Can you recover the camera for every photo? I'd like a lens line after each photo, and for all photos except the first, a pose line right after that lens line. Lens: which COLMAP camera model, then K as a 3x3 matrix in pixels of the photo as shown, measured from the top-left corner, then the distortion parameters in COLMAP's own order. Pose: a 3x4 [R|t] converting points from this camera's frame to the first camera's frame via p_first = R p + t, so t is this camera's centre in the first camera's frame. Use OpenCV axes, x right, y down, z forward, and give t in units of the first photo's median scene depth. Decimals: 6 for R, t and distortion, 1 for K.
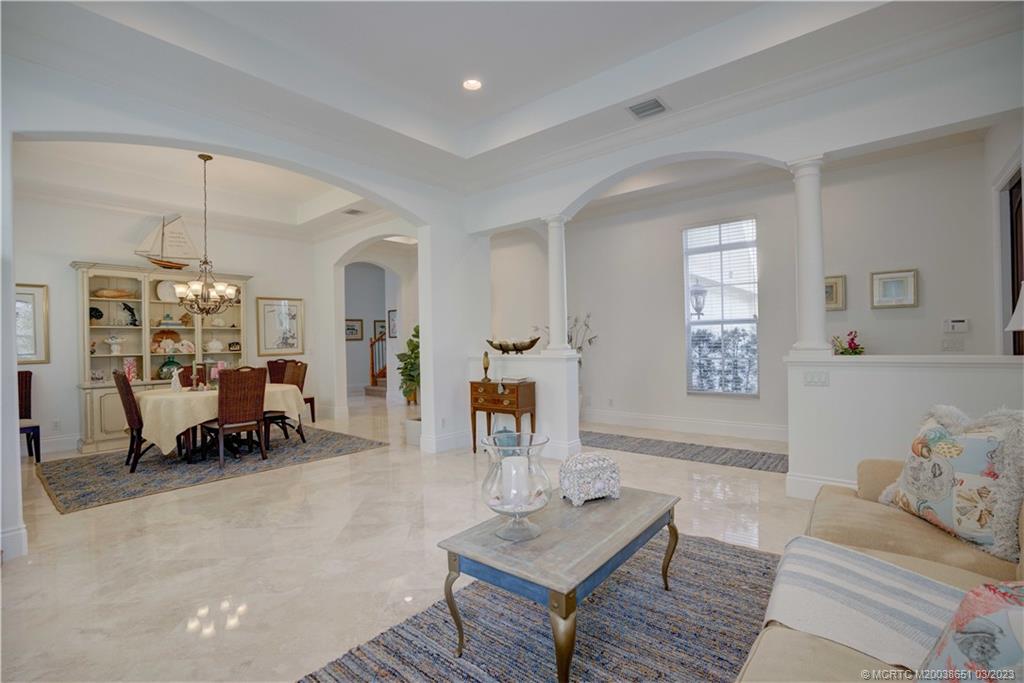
lens RADIAL K [[467.3, 0, 508.8], [0, 467.3, 344.5], [0, 0, 1]] dist [-0.067194, 0.024863]
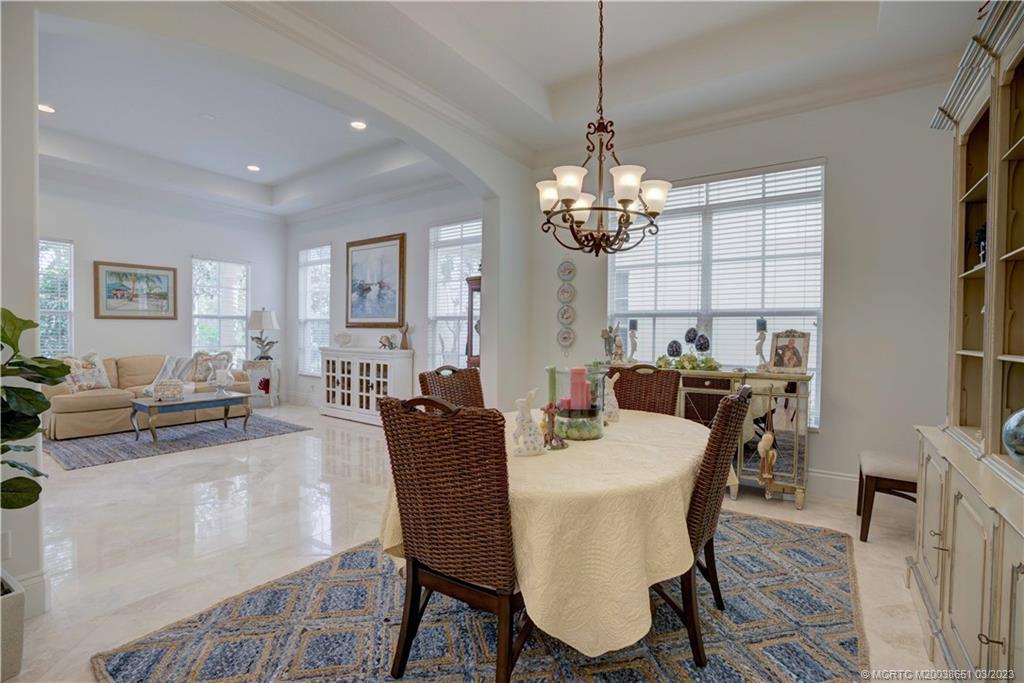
lens RADIAL K [[467.3, 0, 508.8], [0, 467.3, 342.9], [0, 0, 1]] dist [-0.067194, 0.024863]
pose [[-0.996410, 0.008895, -0.084195, -0.565195], [0.006674, 0.999623, 0.026618, 0.004535], [0.084400, 0.025961, -0.996094, 1.467373]]
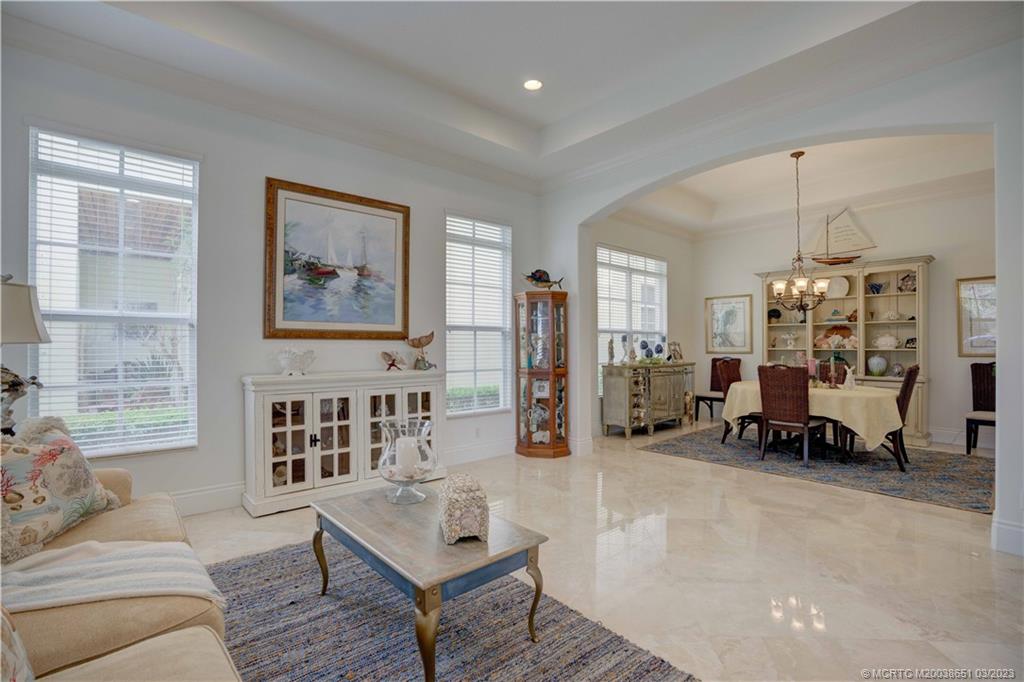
lens RADIAL K [[467.3, 0, 509.1], [0, 467.3, 342.8], [0, 0, 1]] dist [-0.067194, 0.024863]
pose [[-0.155680, 0.015869, -0.987680, 0.442305], [-0.000654, 0.999869, 0.016168, -0.012392], [0.987807, 0.003163, -0.155649, 0.540824]]
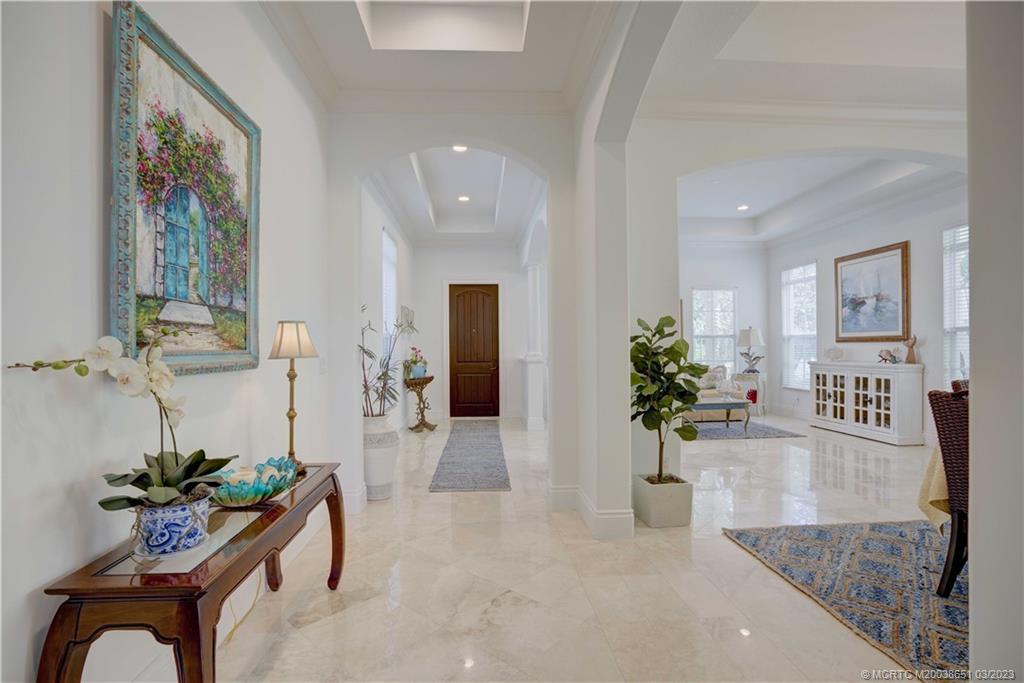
lens RADIAL K [[486.7, 0, 502.2], [0, 486.7, 350.3], [0, 0, 1]] dist [-0.055219, 0.019469]
pose [[-0.683060, 0.024441, 0.729953, -0.557672], [0.026691, 0.999608, -0.008493, 0.001778], [-0.729874, 0.013682, -0.683445, 1.765021]]
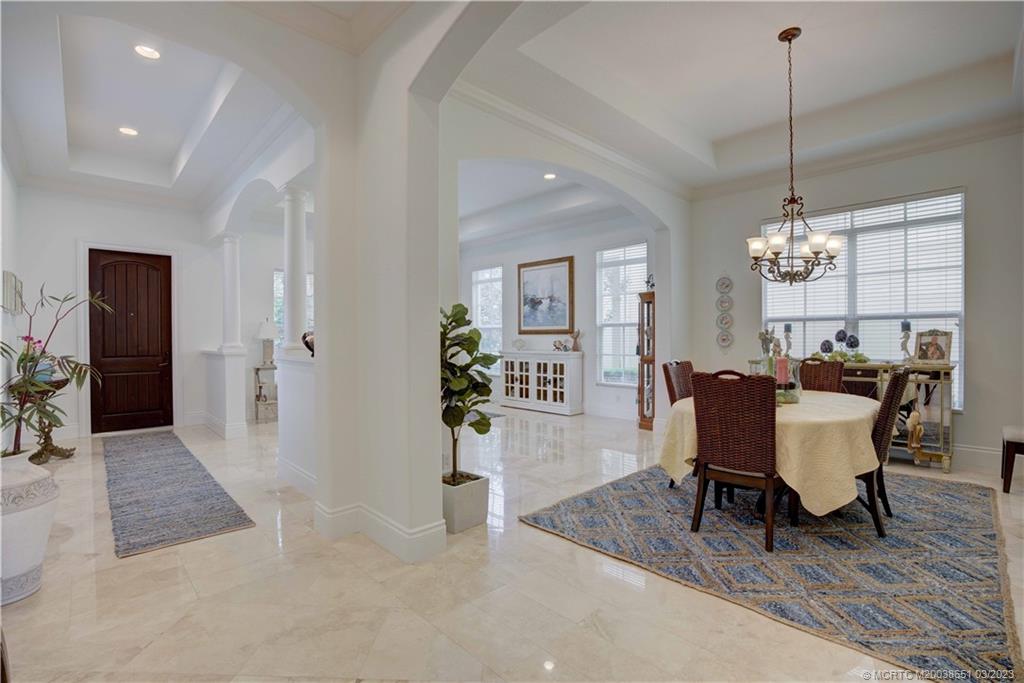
lens RADIAL K [[467.3, 0, 509.5], [0, 467.3, 343.4], [0, 0, 1]] dist [-0.067194, 0.024863]
pose [[-0.993628, 0.023757, 0.110179, -0.352347], [0.025570, 0.999559, 0.015068, -0.001438], [-0.109773, 0.017789, -0.993797, 1.735437]]
